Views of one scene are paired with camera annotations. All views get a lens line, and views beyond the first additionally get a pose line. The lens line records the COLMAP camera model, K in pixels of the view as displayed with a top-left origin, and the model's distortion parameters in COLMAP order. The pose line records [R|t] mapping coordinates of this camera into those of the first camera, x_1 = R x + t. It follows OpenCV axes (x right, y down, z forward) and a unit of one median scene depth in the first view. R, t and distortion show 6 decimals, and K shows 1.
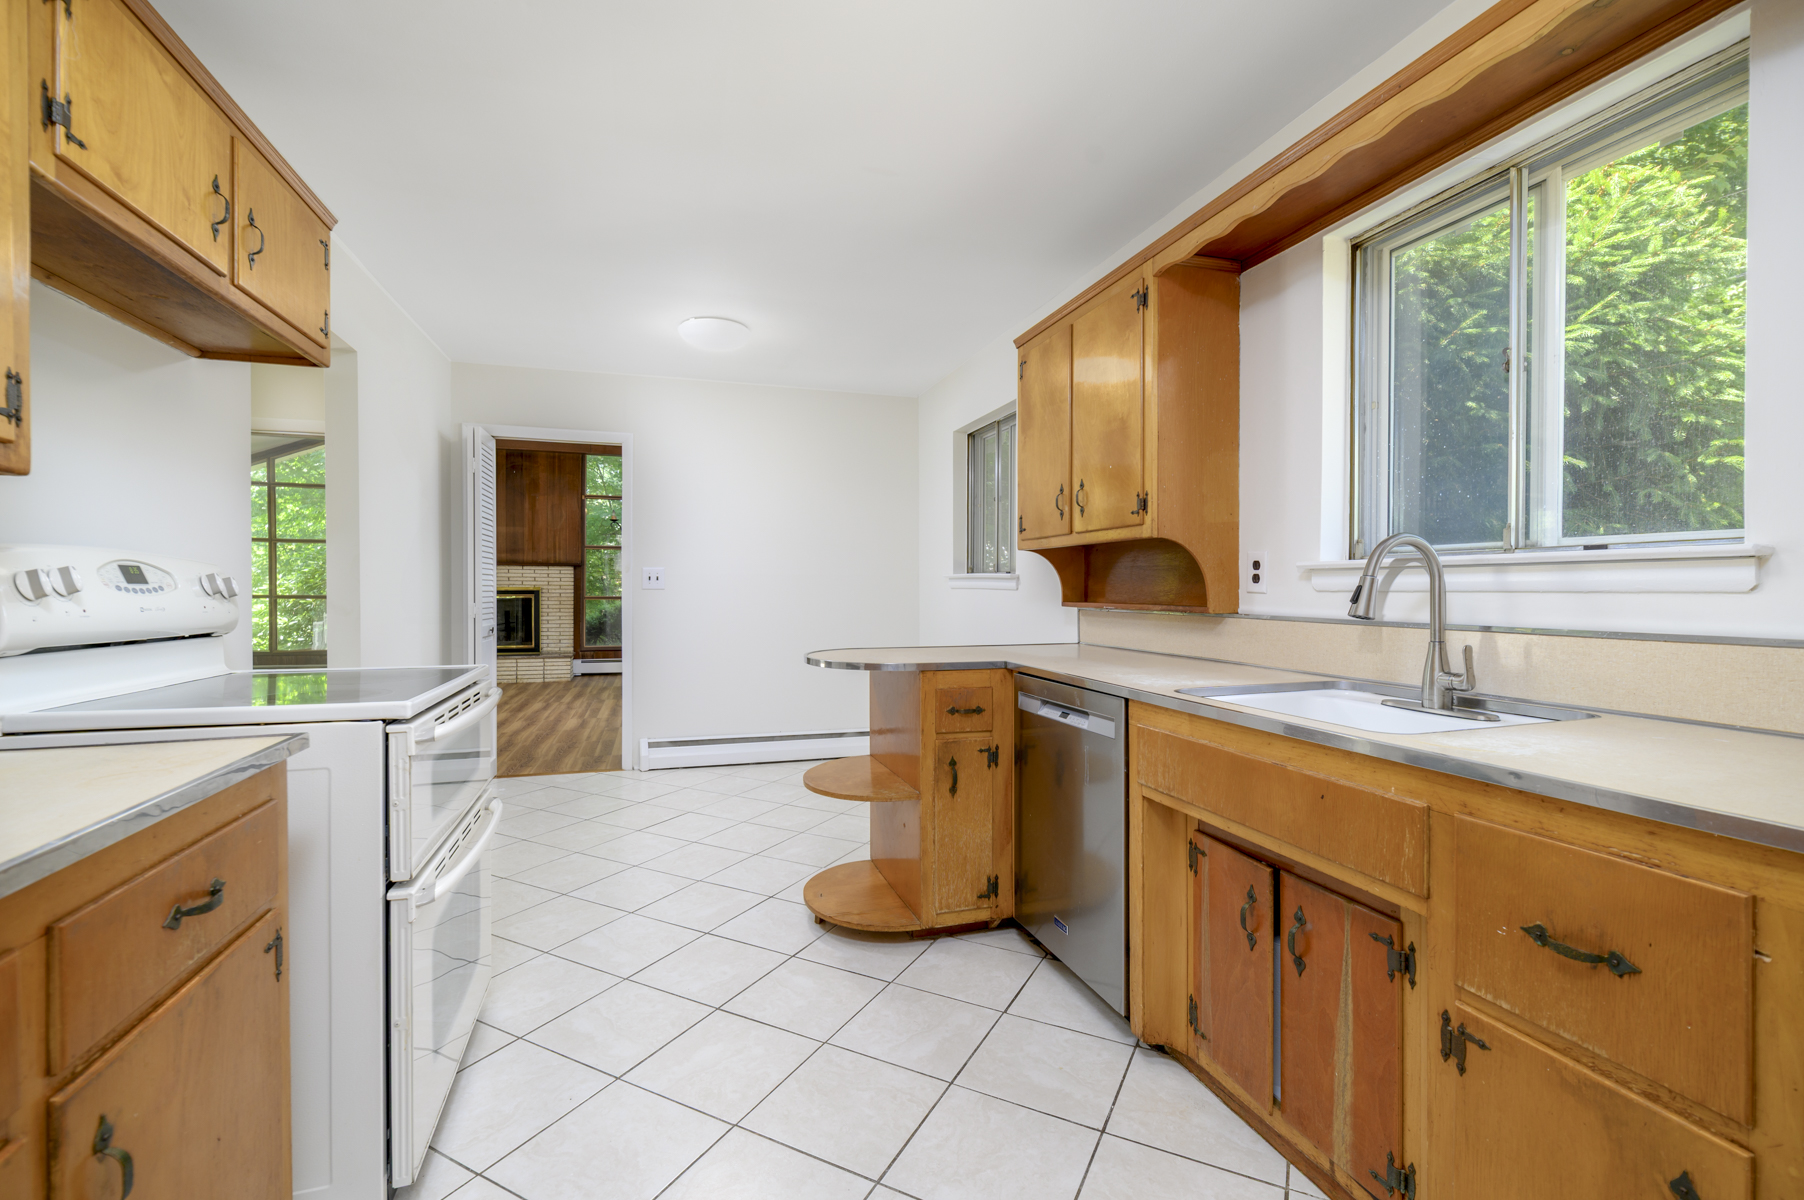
lens RADIAL K [[790.0, 0, 896.5], [0, 790.0, 592.2], [0, 0, 1]] dist [0.000788, -0.003026]
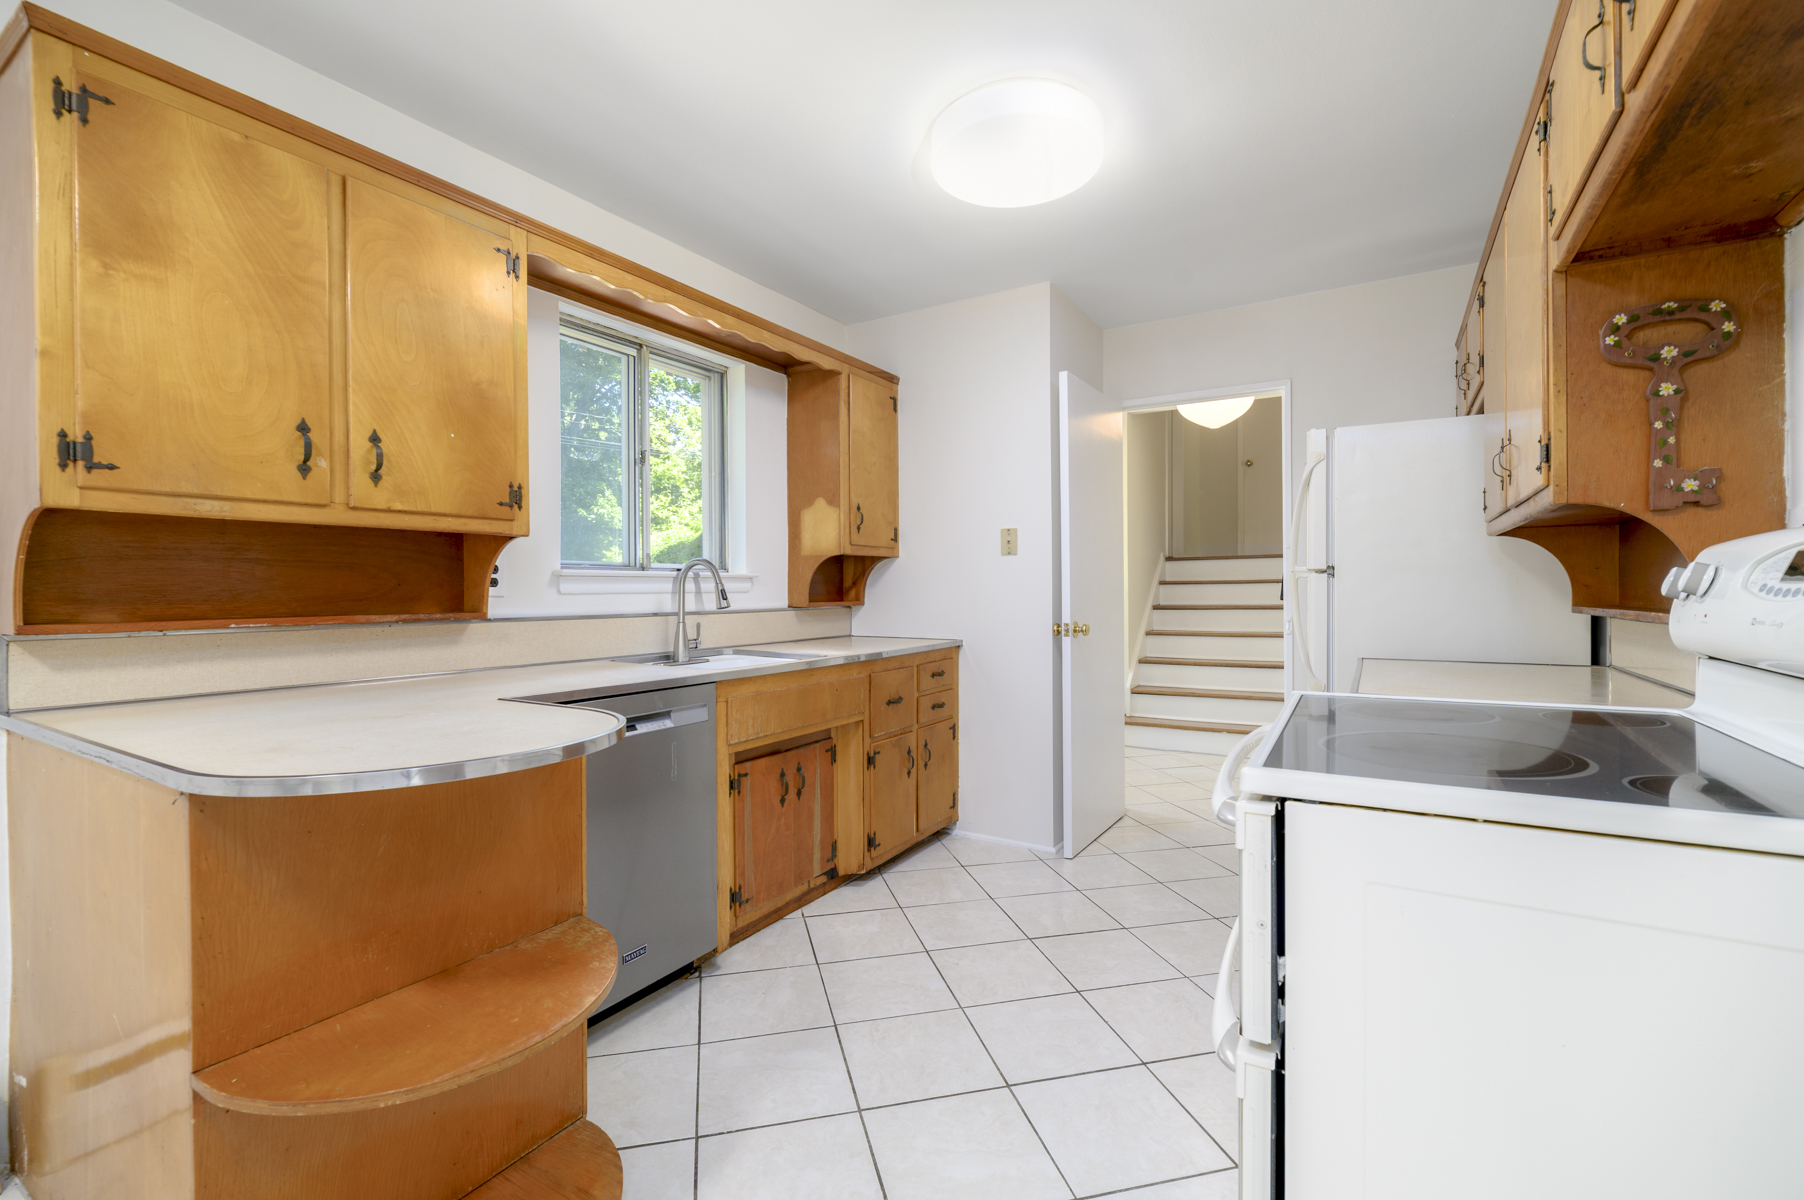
lens RADIAL K [[790.0, 0, 906.0], [0, 790.0, 594.2], [0, 0, 1]] dist [0.000788, -0.003026]
pose [[-0.671325, -0.002854, 0.741158, -0.876420], [0.007816, 0.999910, 0.010930, -0.012749], [-0.741122, 0.013131, -0.671242, 1.748816]]
